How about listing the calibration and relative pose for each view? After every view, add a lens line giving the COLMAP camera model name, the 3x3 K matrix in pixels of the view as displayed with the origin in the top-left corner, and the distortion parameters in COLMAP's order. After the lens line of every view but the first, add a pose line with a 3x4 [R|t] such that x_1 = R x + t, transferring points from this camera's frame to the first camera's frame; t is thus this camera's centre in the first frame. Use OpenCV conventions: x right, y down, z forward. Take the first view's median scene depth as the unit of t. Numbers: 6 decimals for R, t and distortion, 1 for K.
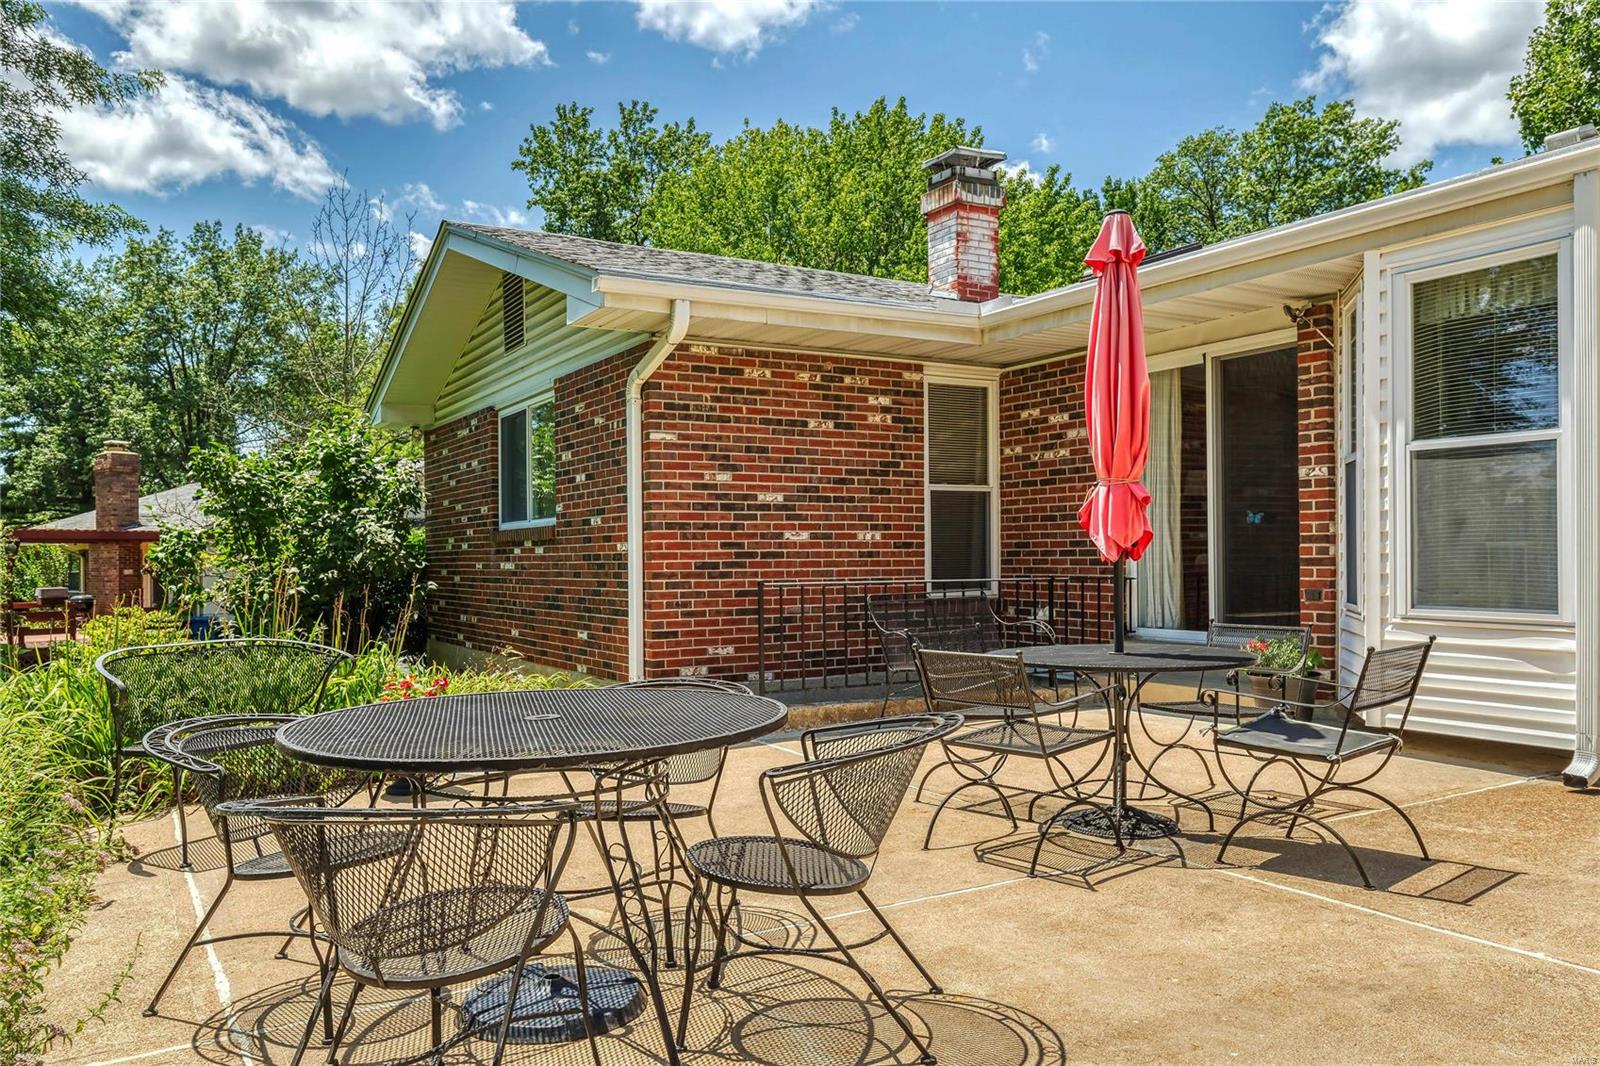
lens RADIAL K [[1212.5, 0, 783.9], [0, 1212.5, 555.0], [0, 0, 1]] dist [-0.004458, -0.016637]
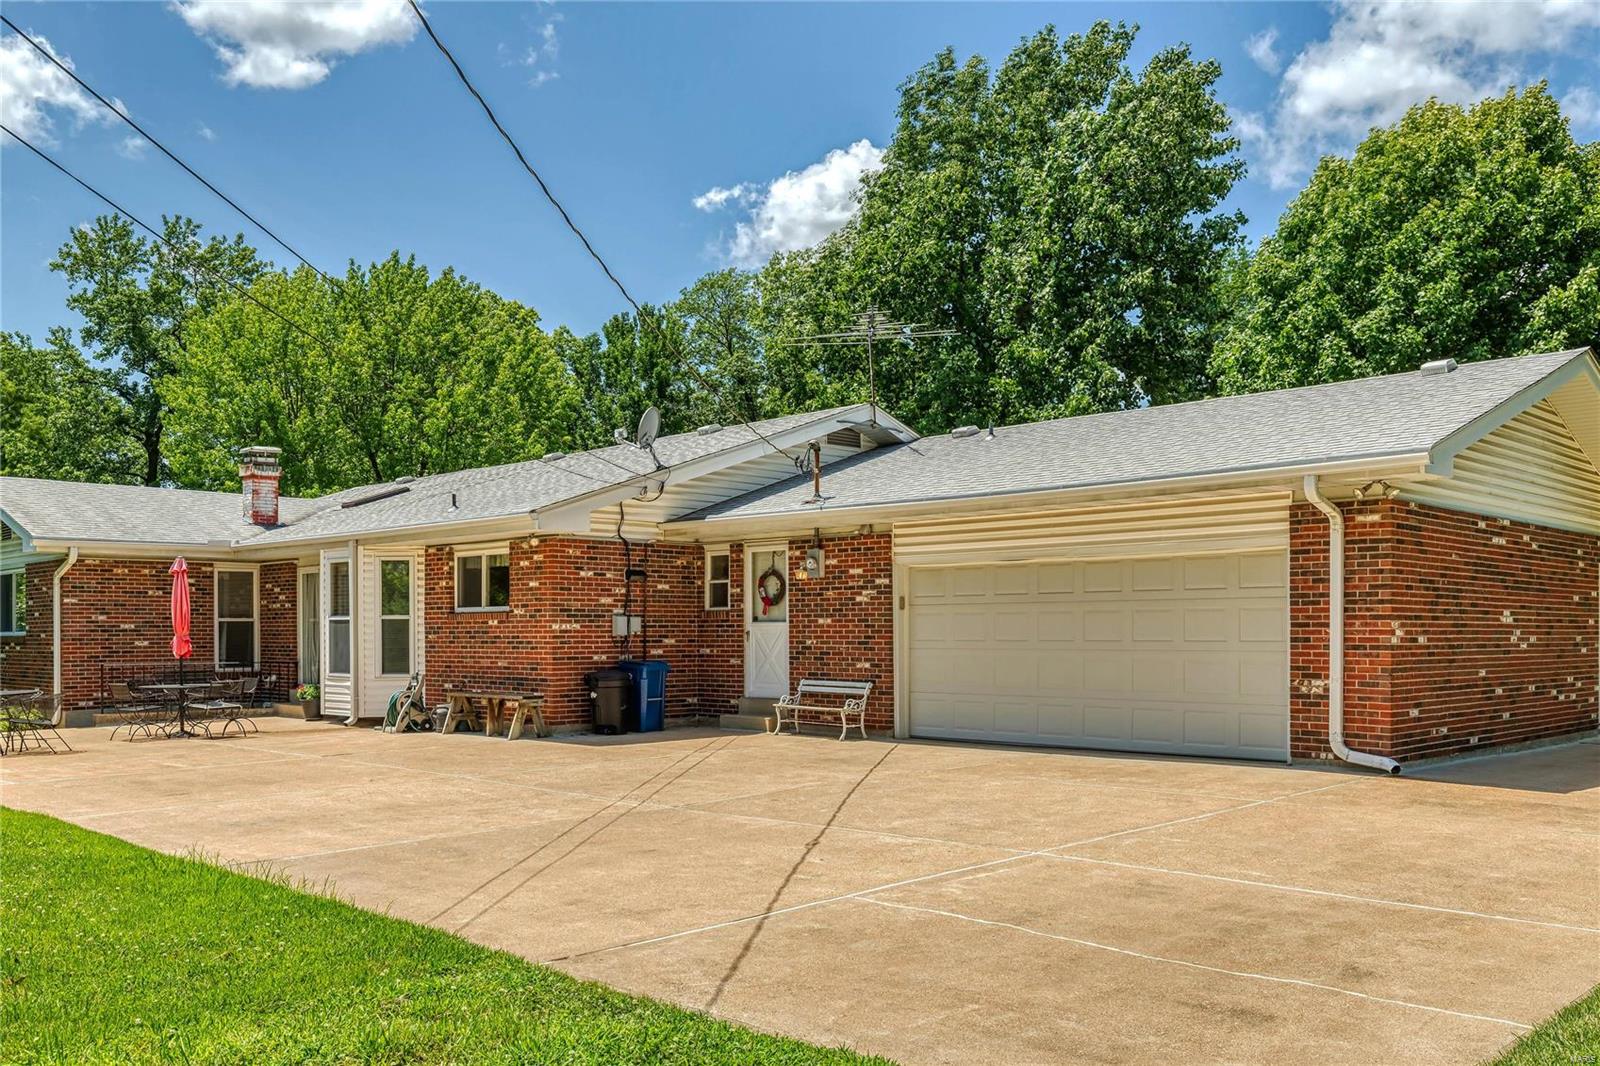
lens RADIAL K [[1340.3, 0, 817.2], [0, 1340.3, 620.4], [0, 0, 1]] dist [-0.006701, -0.001453]
pose [[0.959692, 0.005729, 0.280997, 0.475873], [-0.004096, 0.999971, -0.006399, -0.043751], [-0.281026, 0.004990, 0.959687, -1.589007]]
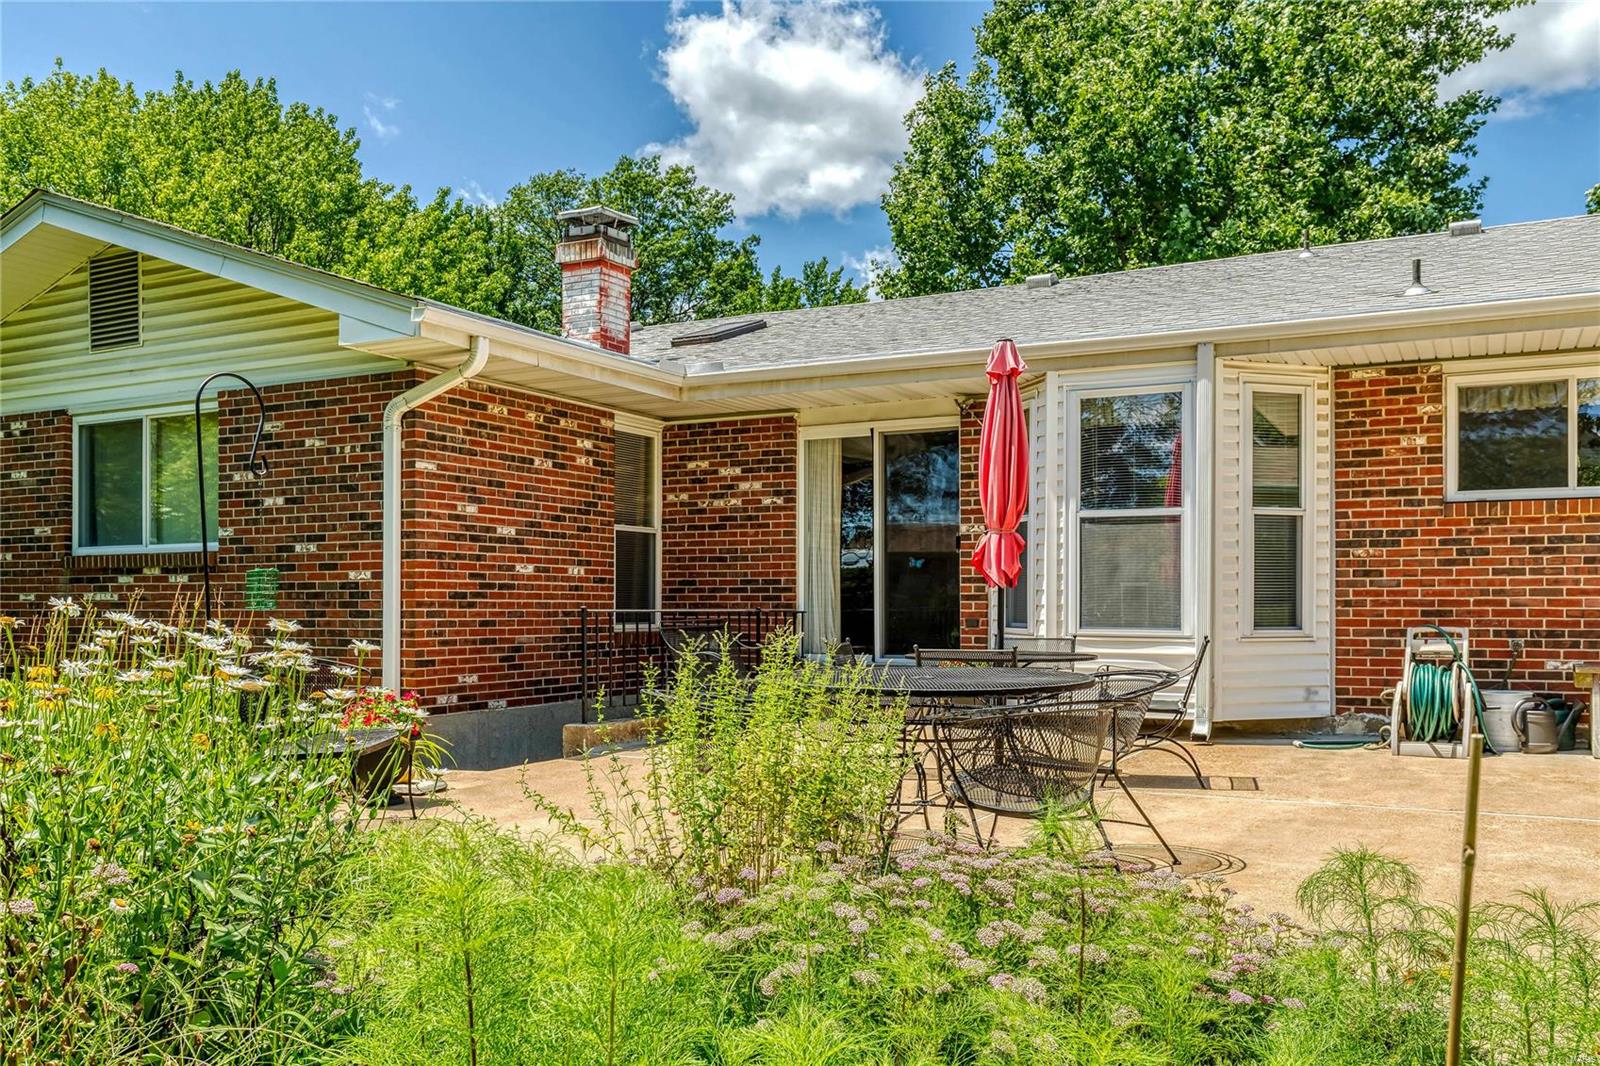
lens RADIAL K [[1340.3, 0, 804.6], [0, 1340.3, 599.3], [0, 0, 1]] dist [-0.006701, -0.001453]
pose [[0.841049, 0.013473, 0.540791, -0.381236], [-0.010098, 0.999907, -0.009207, 0.017345], [-0.540865, 0.002282, 0.841107, -0.090494]]
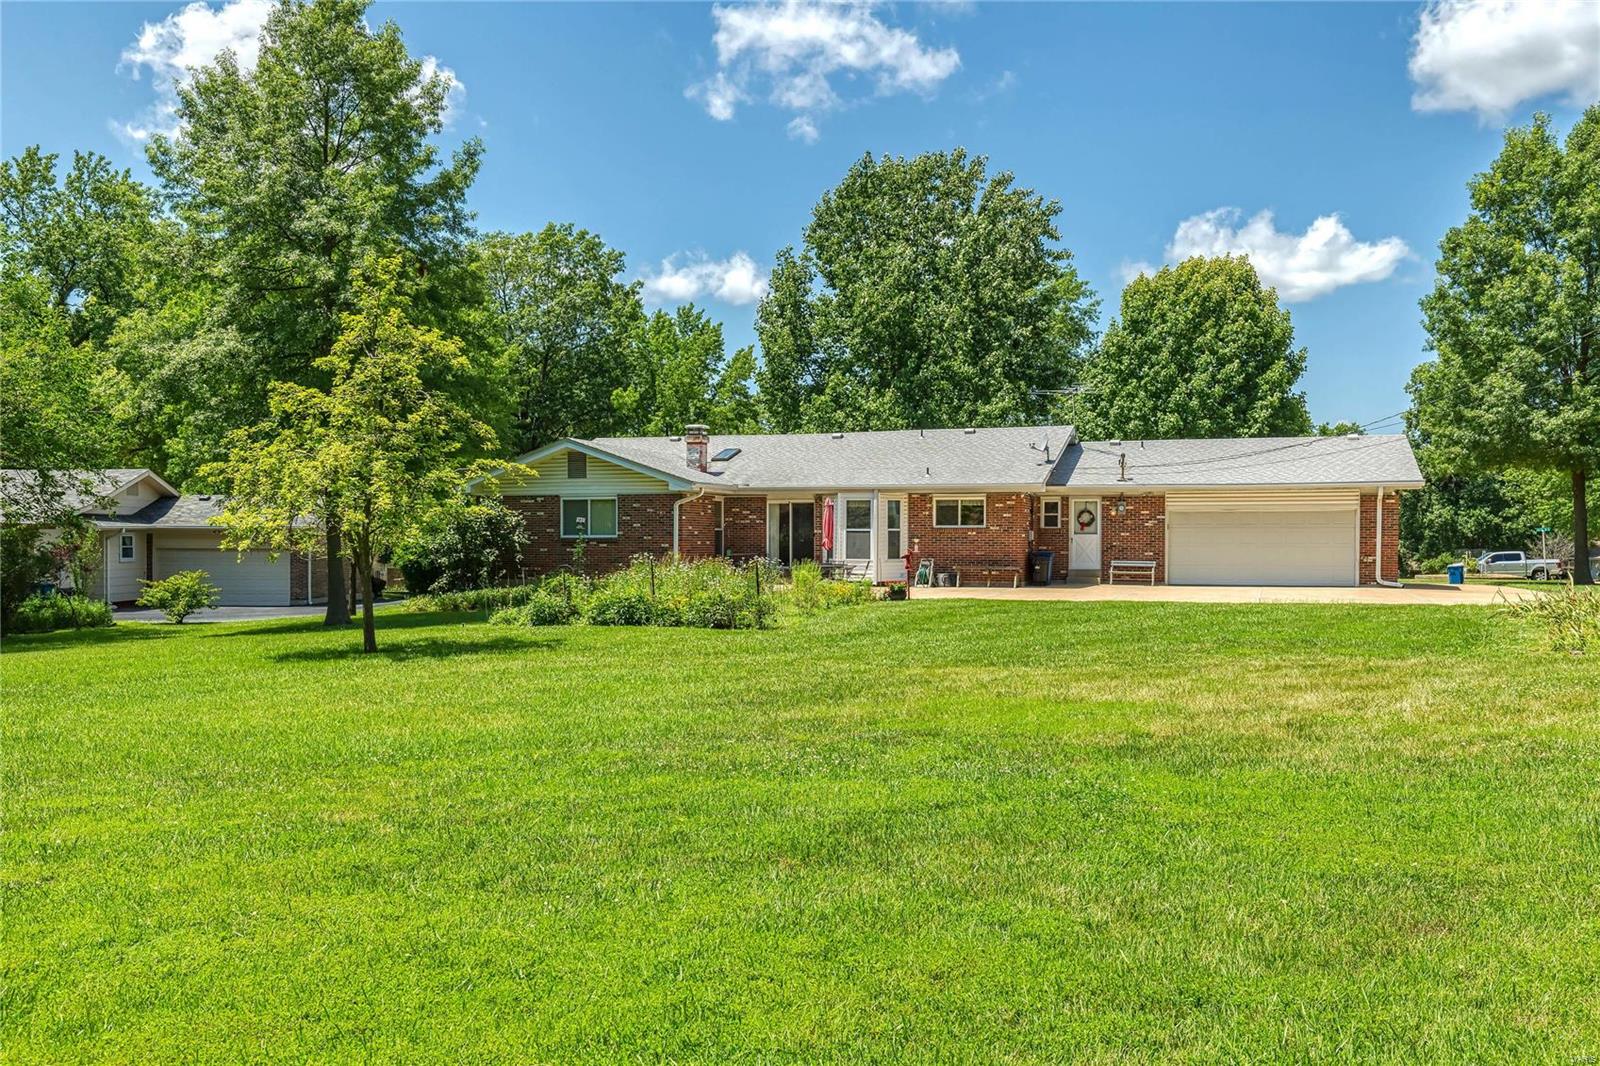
lens RADIAL K [[1340.3, 0, 796.1], [0, 1340.3, 541.1], [0, 0, 1]] dist [-0.006701, -0.001453]
pose [[0.755078, 0.008554, 0.655579, -2.377405], [-0.010707, 0.999942, -0.000716, -0.019787], [-0.655548, -0.006478, 0.755126, -2.255168]]
